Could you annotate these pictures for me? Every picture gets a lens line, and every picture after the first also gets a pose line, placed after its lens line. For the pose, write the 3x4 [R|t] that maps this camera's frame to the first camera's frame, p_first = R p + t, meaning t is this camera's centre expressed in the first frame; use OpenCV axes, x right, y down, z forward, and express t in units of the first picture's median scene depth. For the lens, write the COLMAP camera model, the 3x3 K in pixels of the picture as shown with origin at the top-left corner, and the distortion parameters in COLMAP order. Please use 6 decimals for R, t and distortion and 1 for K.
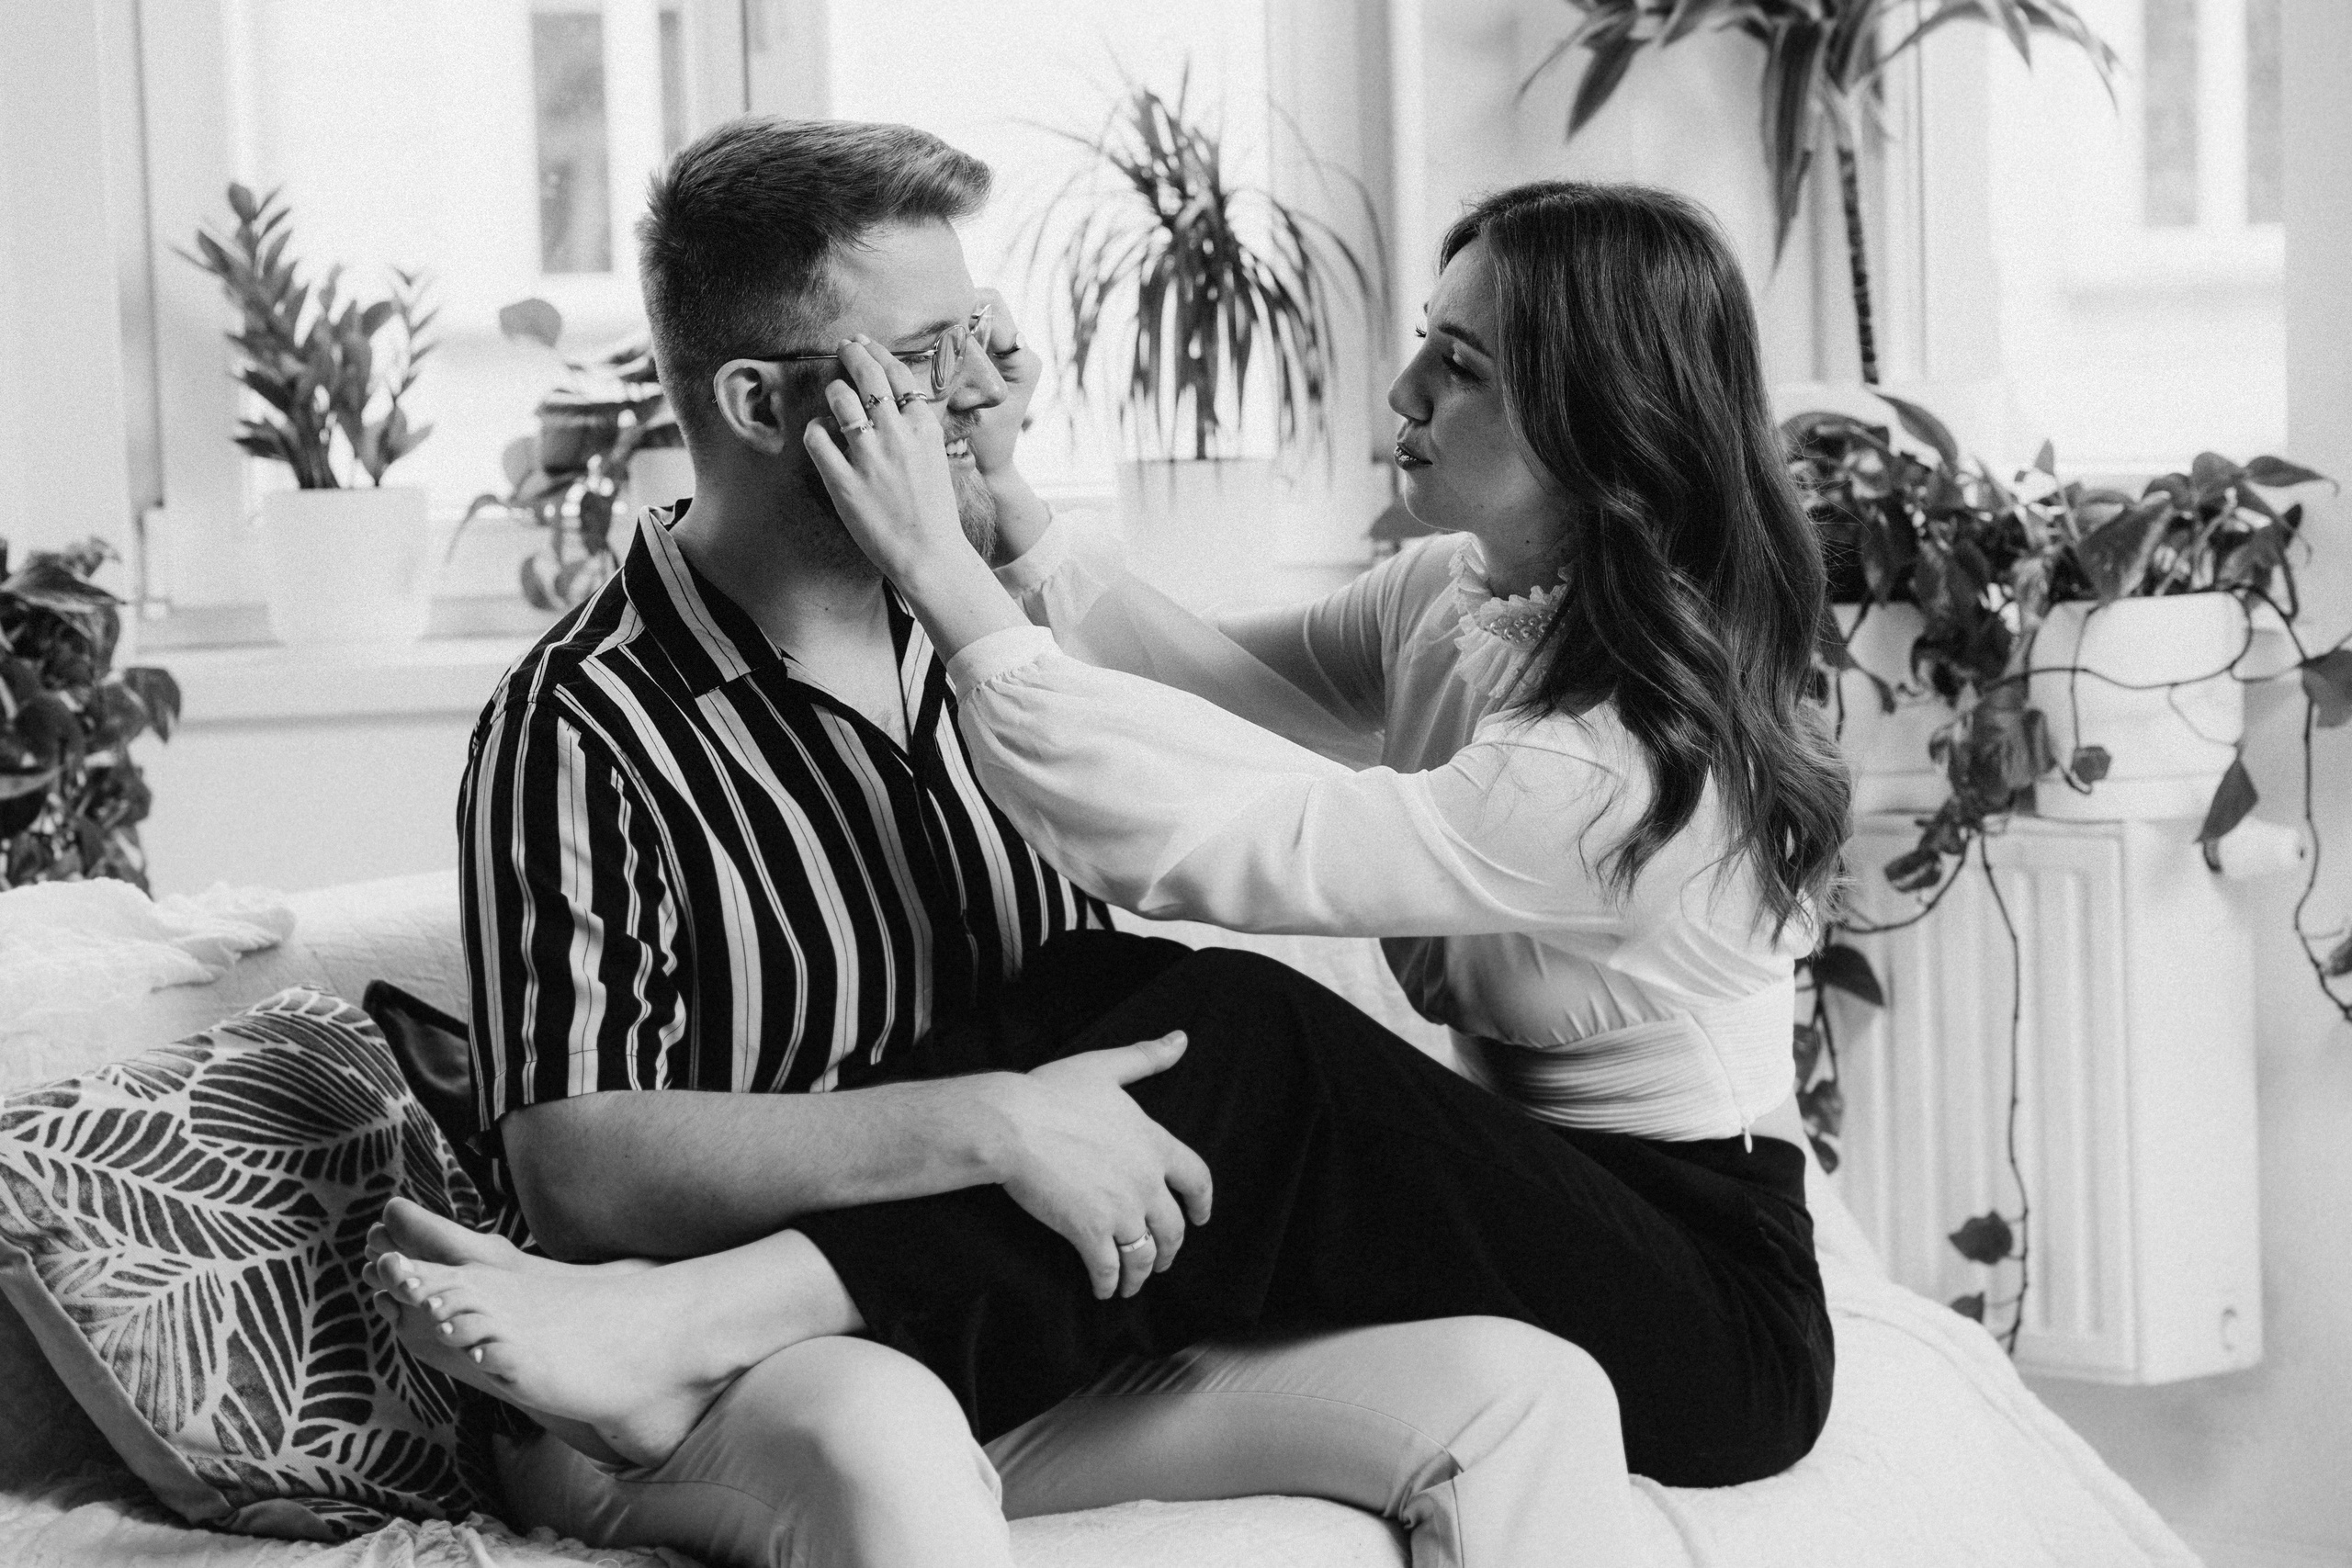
lens RADIAL K [[5335.2, 0, 1104.6], [0, 5335.2, 786.1], [0, 0, 1]] dist [0.040112, 0.459222]
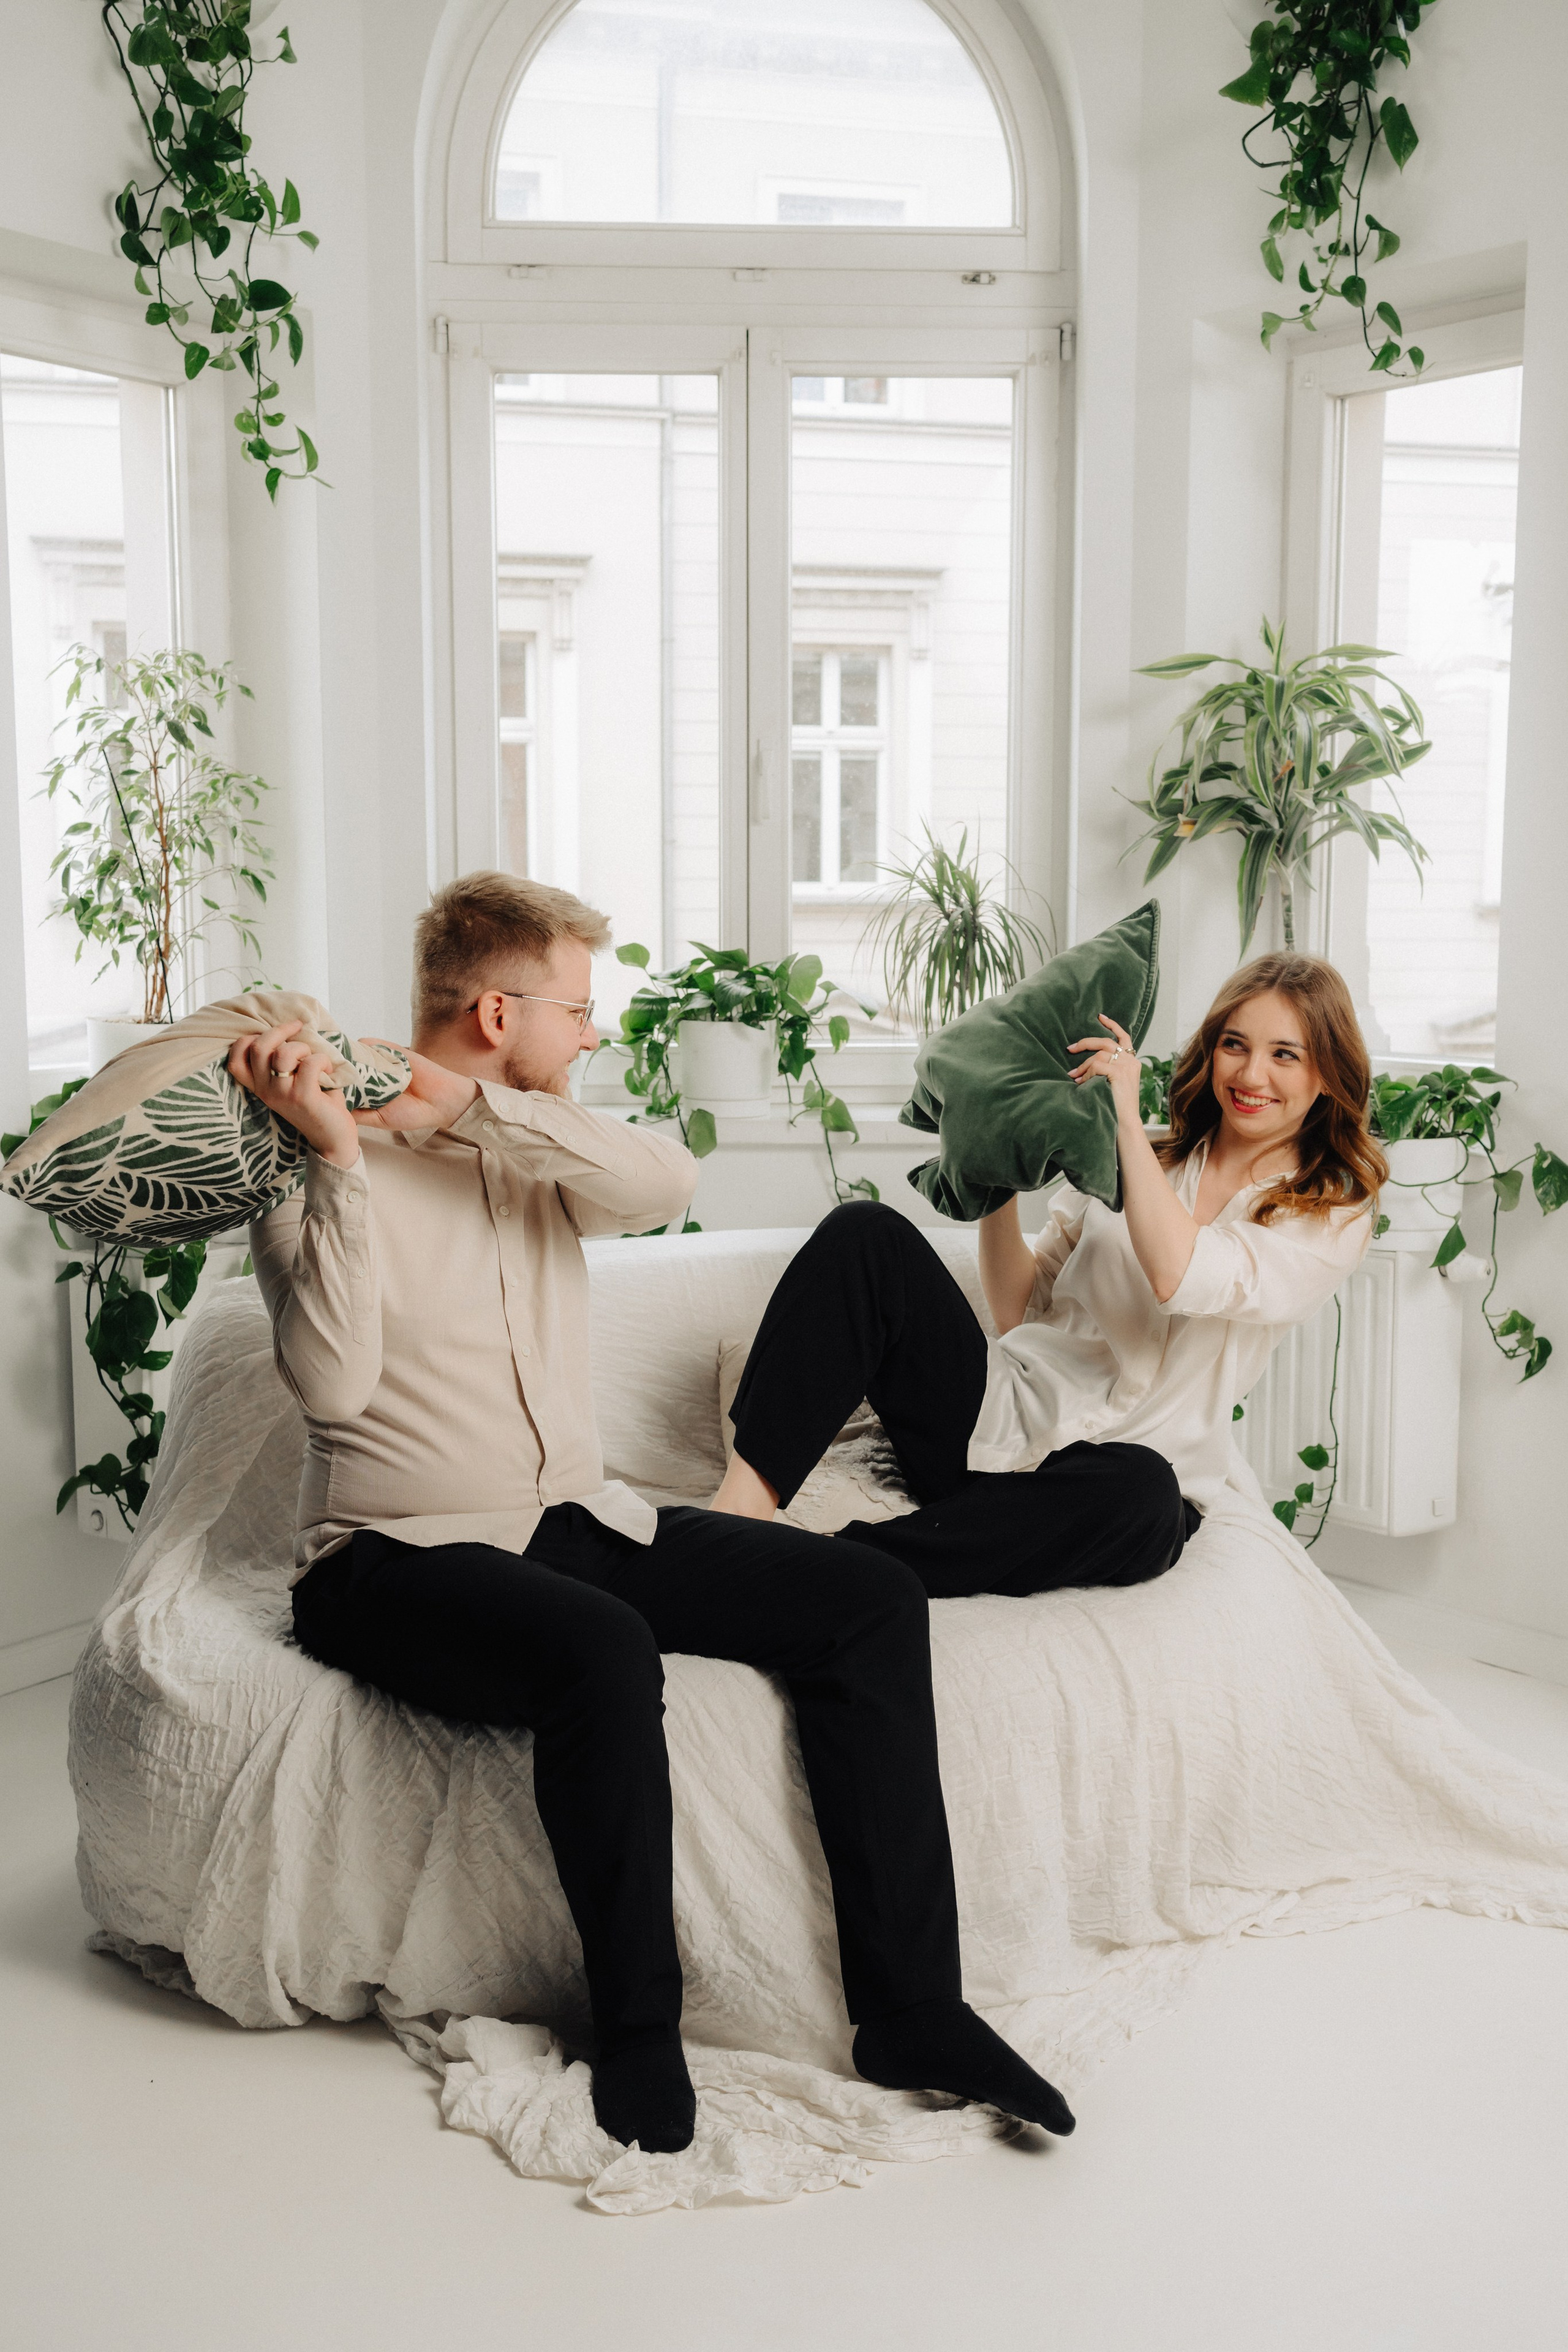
lens RADIAL K [[2352.5, 0, 784.3], [0, 2352.5, 1222.6], [0, 0, 1]] dist [-0.000005, 0.001740]
pose [[0.993424, 0.048267, -0.103824, 0.055492], [-0.043073, 0.997733, 0.051707, -0.038159], [0.106085, -0.046895, 0.993251, 0.117946]]
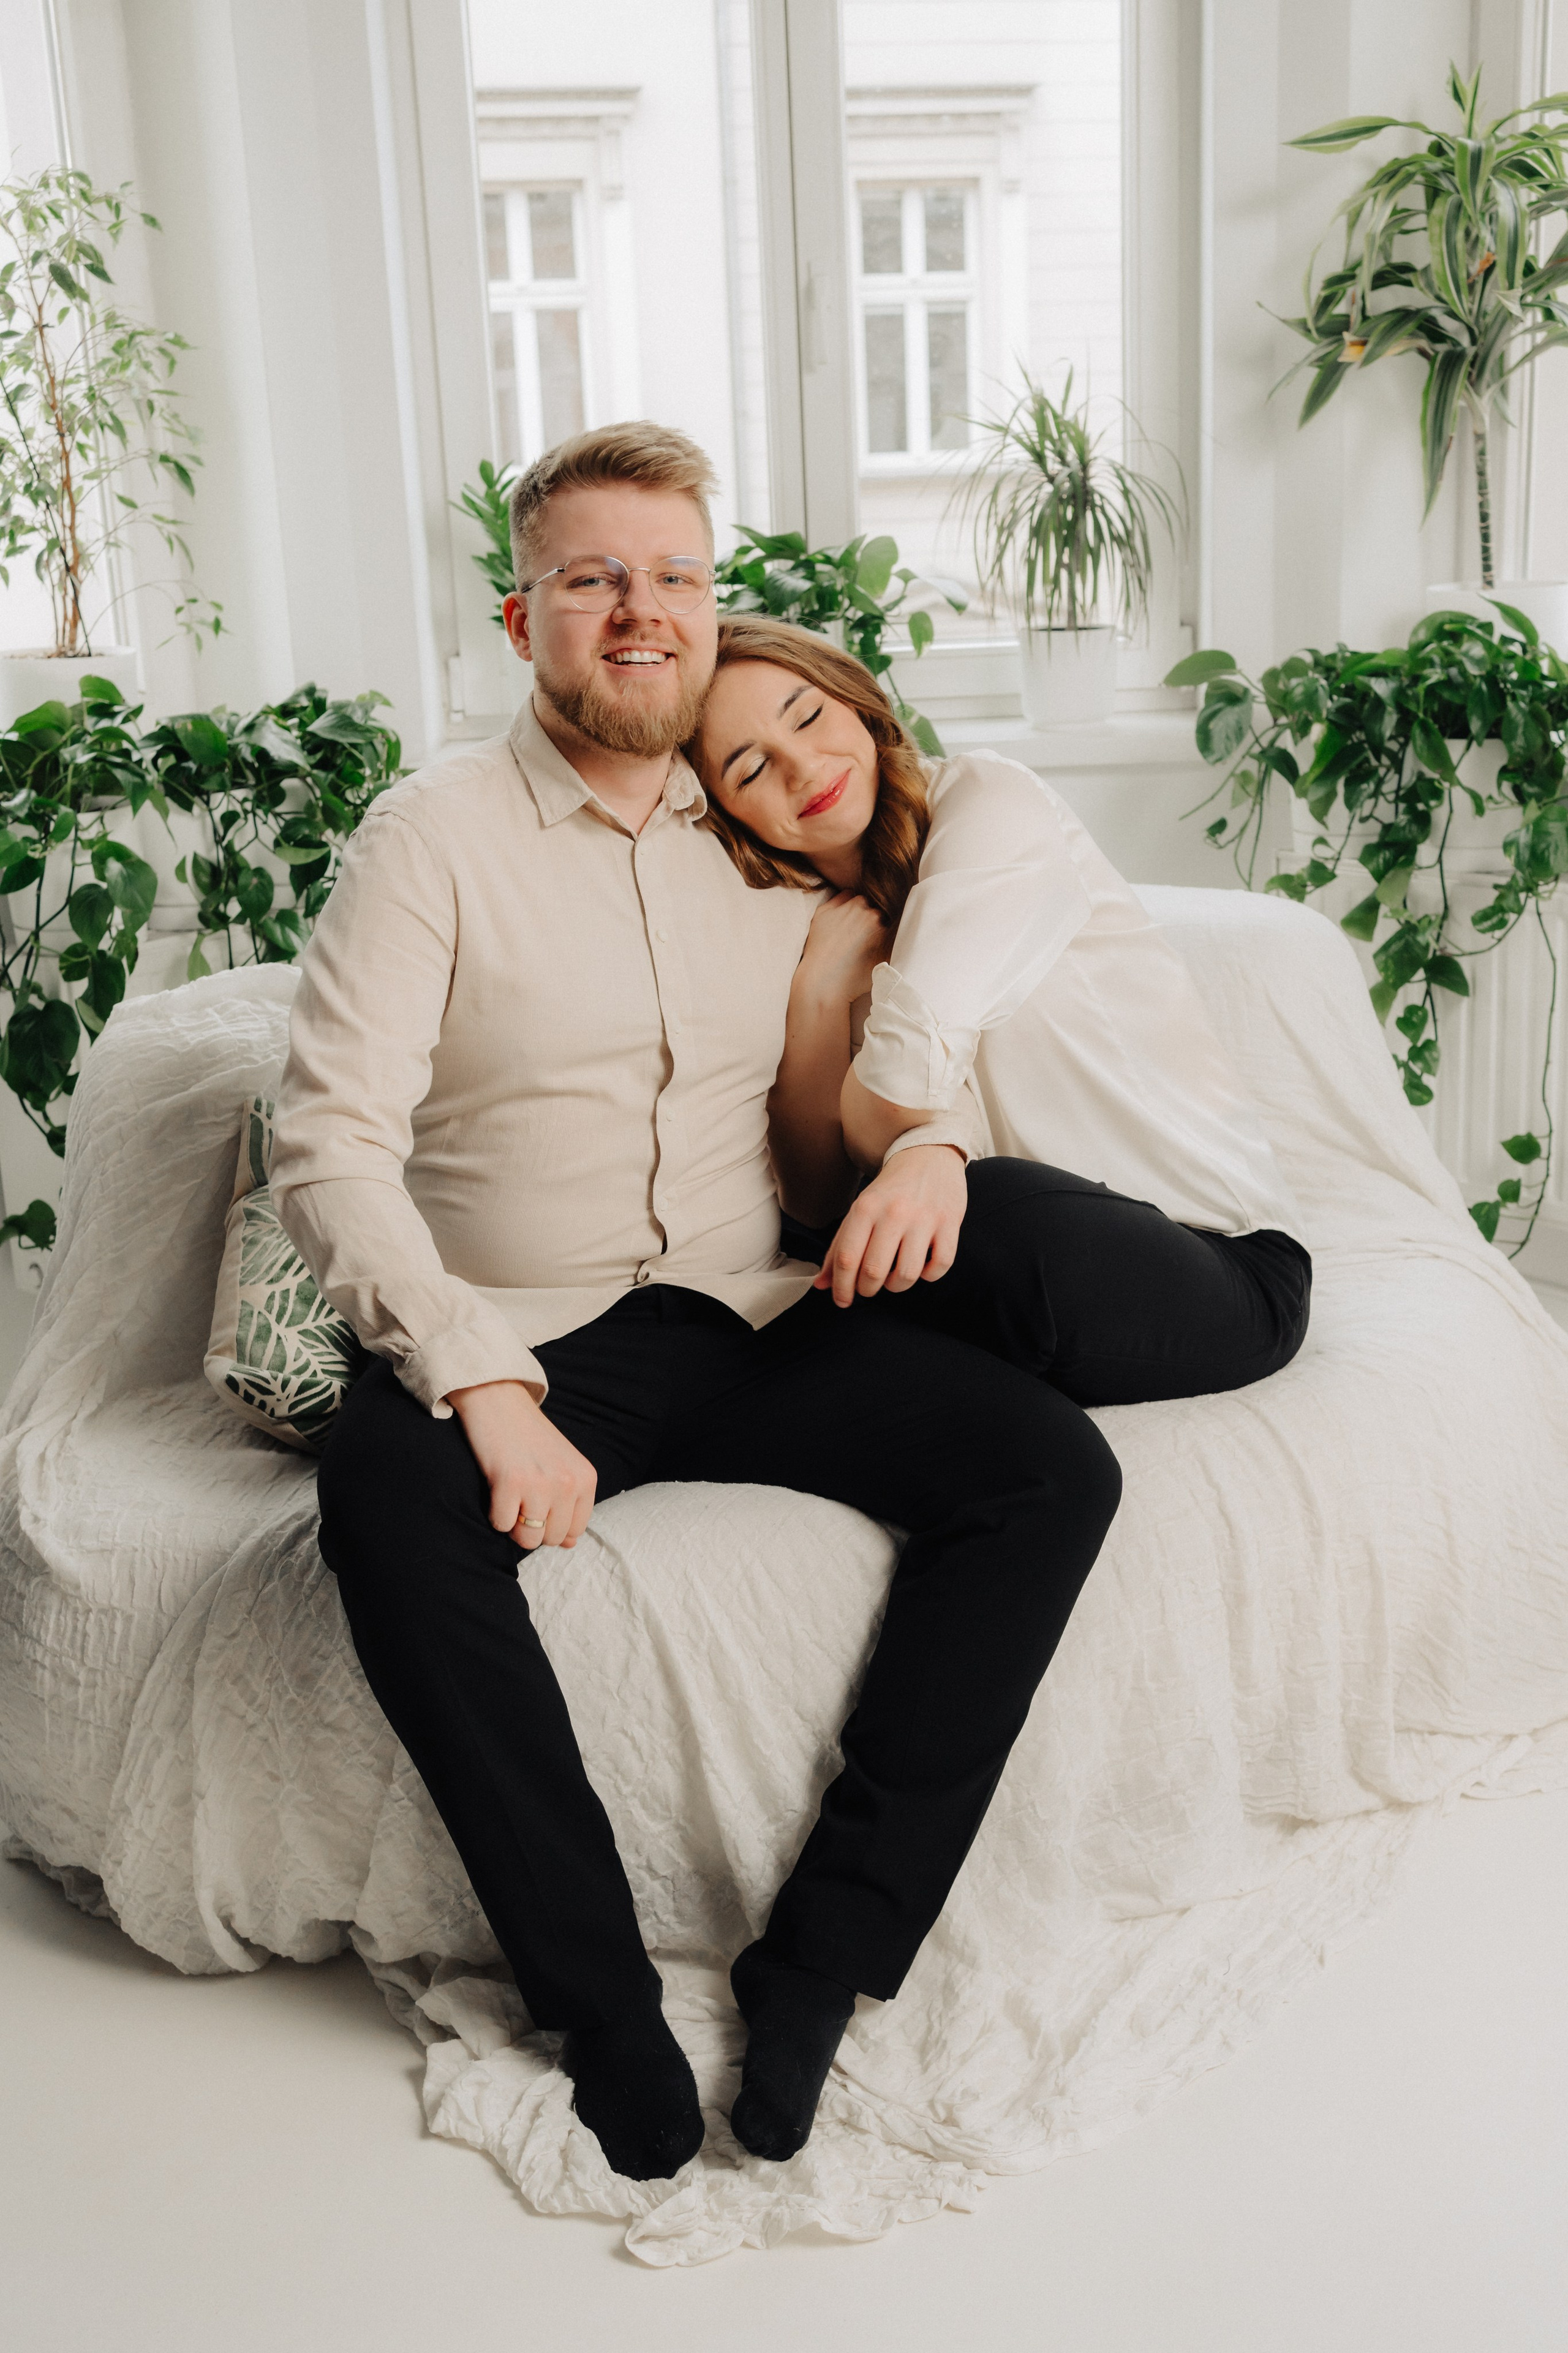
lens RADIAL K [[2484.3, 0, 816.8], [0, 2484.3, 1181.6], [0, 0, 1]] dist [-0.006311, 0.030999]
pose [[0.991479, 0.029344, -0.126918, 0.049444], [-0.004504, 0.981438, 0.191727, -0.046523], [0.130189, -0.189521, 0.973207, 0.246148]]
